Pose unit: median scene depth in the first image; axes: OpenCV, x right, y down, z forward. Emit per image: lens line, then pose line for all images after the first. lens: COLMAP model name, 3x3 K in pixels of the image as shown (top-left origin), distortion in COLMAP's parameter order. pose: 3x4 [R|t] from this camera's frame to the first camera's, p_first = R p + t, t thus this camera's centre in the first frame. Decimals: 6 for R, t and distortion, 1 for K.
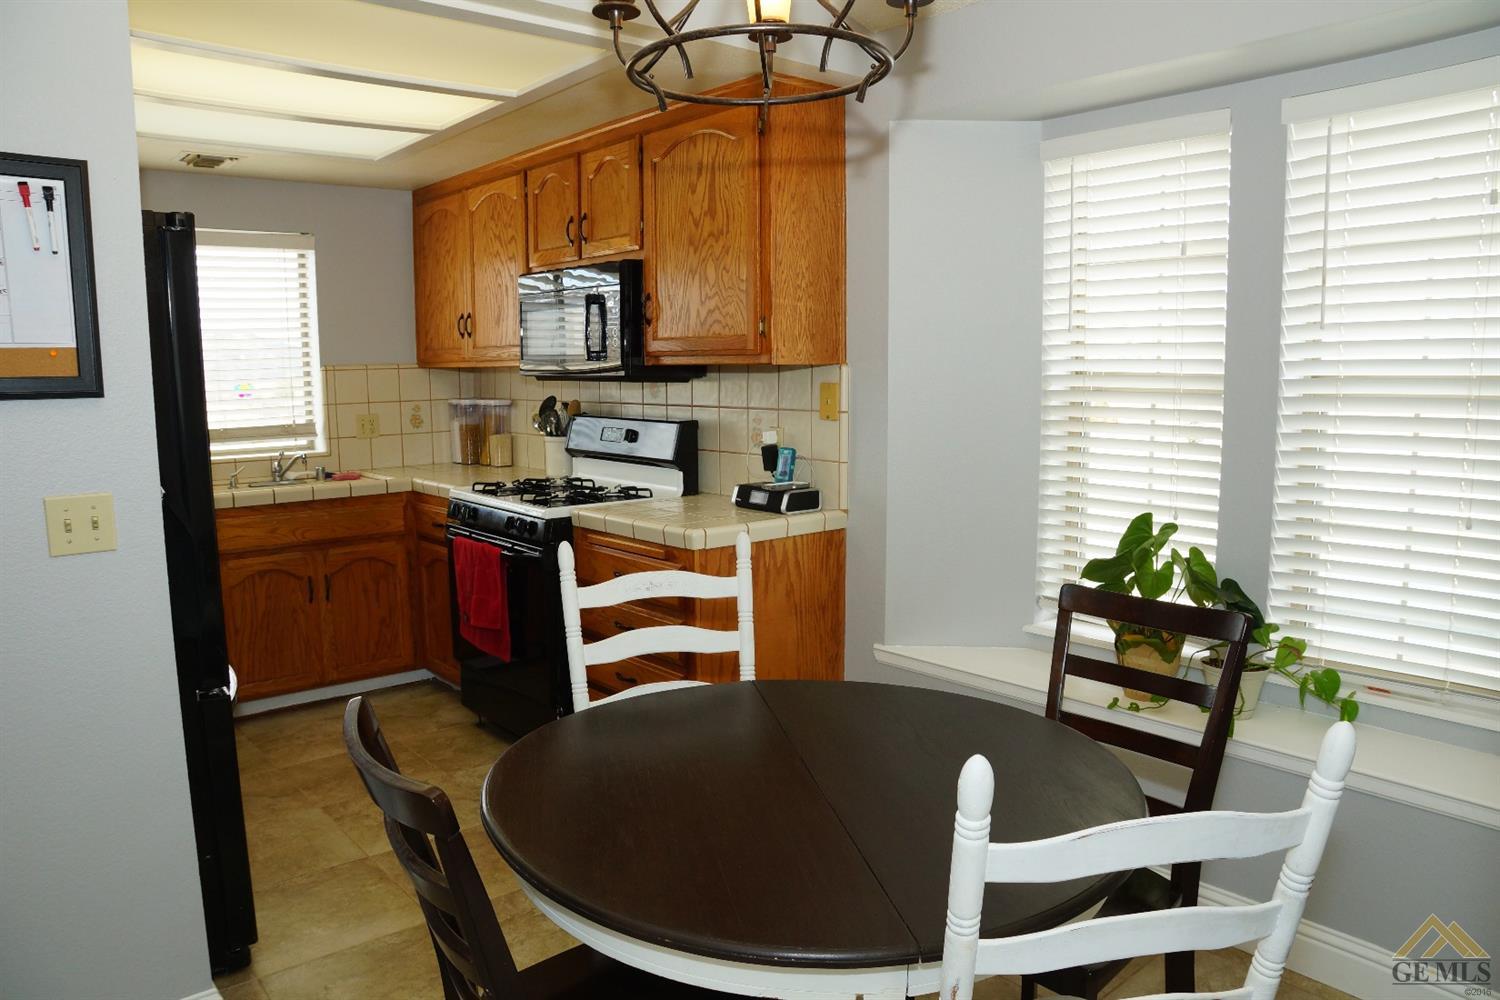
lens RADIAL K [[1052.1, 0, 750.0], [0, 1052.1, 500.0], [0, 0, 1]] dist [-0.005038, -0.001281]
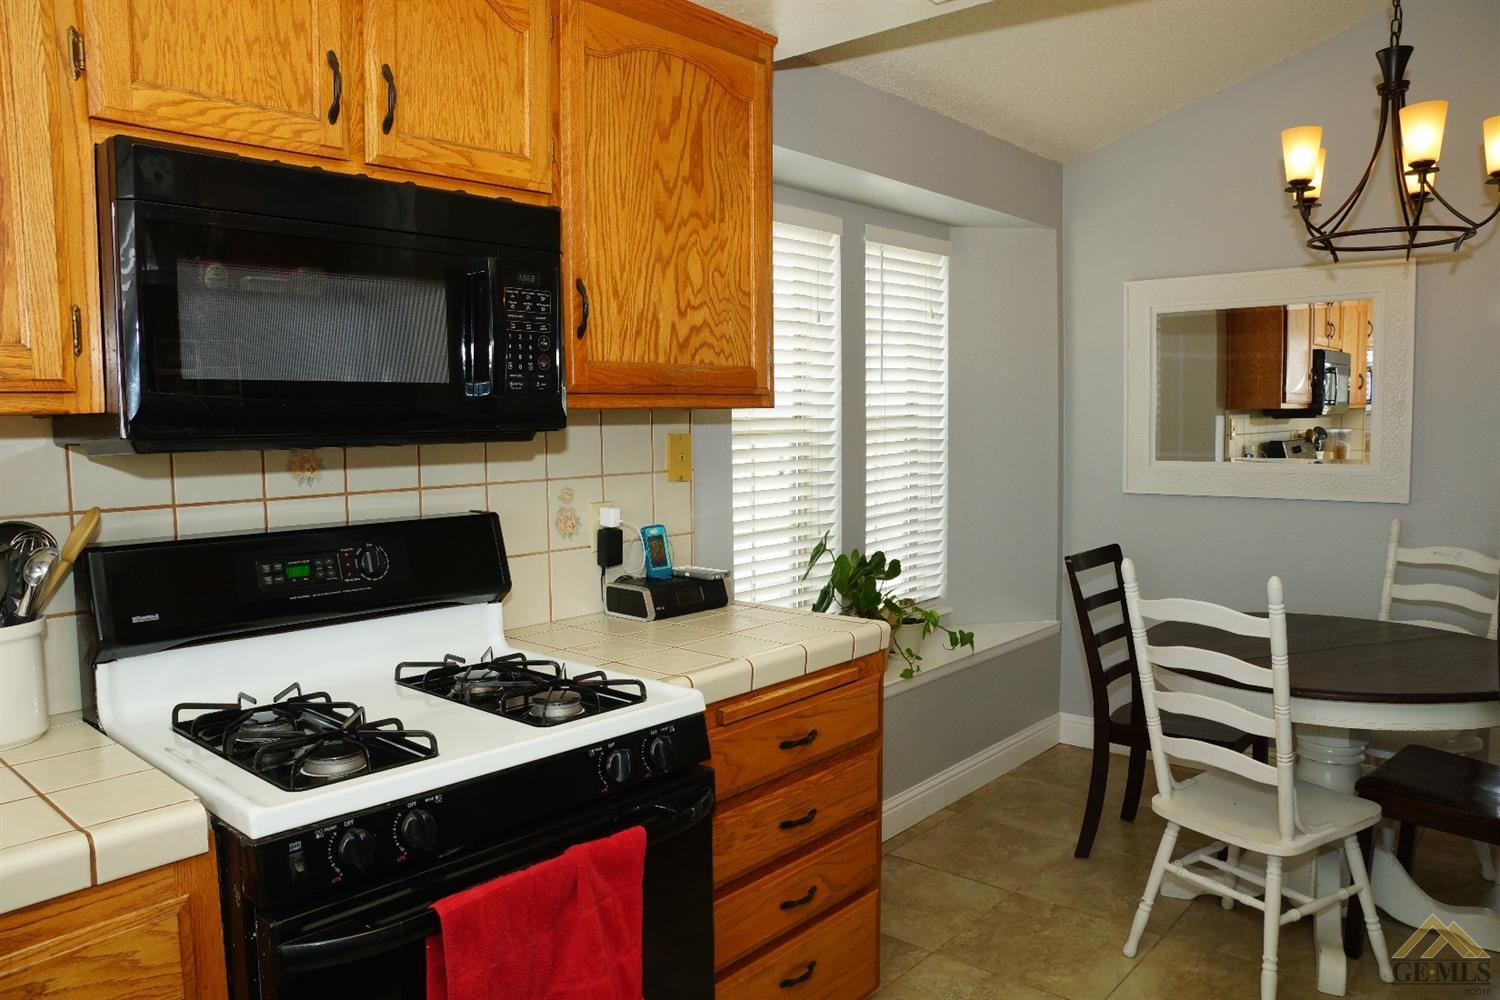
lens RADIAL K [[1052.1, 0, 750.0], [0, 1052.1, 500.0], [0, 0, 1]] dist [-0.005038, -0.001281]
pose [[-0.150241, -0.082452, 0.985205, -0.717515], [0.139262, 0.984816, 0.103656, -0.137682], [-0.978792, 0.152775, -0.136477, 1.084739]]
